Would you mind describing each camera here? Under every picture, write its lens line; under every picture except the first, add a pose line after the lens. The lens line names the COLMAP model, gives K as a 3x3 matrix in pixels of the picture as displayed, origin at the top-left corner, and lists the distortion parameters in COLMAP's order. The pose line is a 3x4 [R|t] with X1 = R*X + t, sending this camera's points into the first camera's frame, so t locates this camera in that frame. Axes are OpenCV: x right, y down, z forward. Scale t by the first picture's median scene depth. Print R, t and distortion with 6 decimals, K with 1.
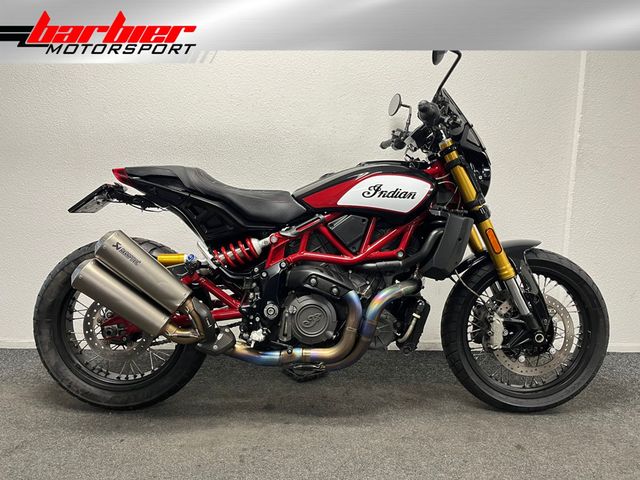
lens RADIAL K [[474.8, 0, 317.3], [0, 474.8, 247.1], [0, 0, 1]] dist [0.072547, -0.098350]
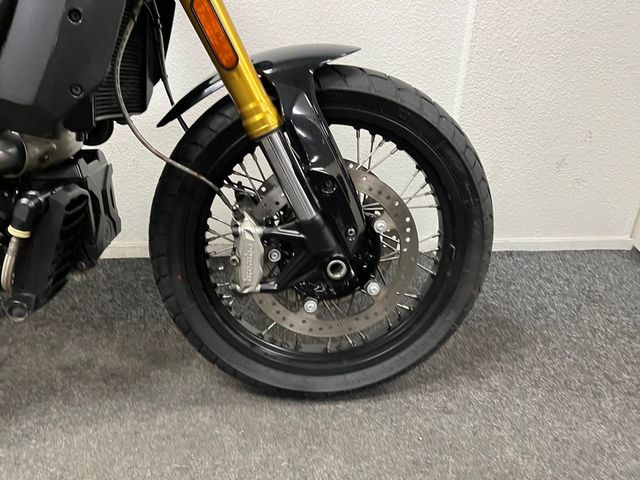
lens RADIAL K [[484.4, 0, 320.0], [0, 484.4, 240.0], [0, 0, 1]] dist [0.075054, -0.091410]
pose [[0.994861, -0.020121, 0.099235, 0.406071], [-0.007344, 0.963138, 0.268908, 0.039629], [-0.100988, -0.268255, 0.958040, 0.575490]]
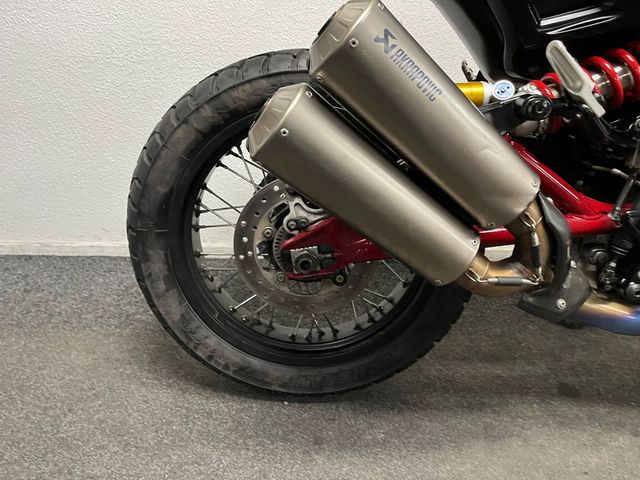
lens RADIAL K [[474.8, 0, 317.3], [0, 474.8, 247.1], [0, 0, 1]] dist [0.072547, -0.098350]
pose [[0.999637, 0.008327, -0.025626, -0.399109], [-0.001574, 0.967469, 0.252986, 0.047564], [0.026899, -0.252854, 0.967130, 0.553358]]
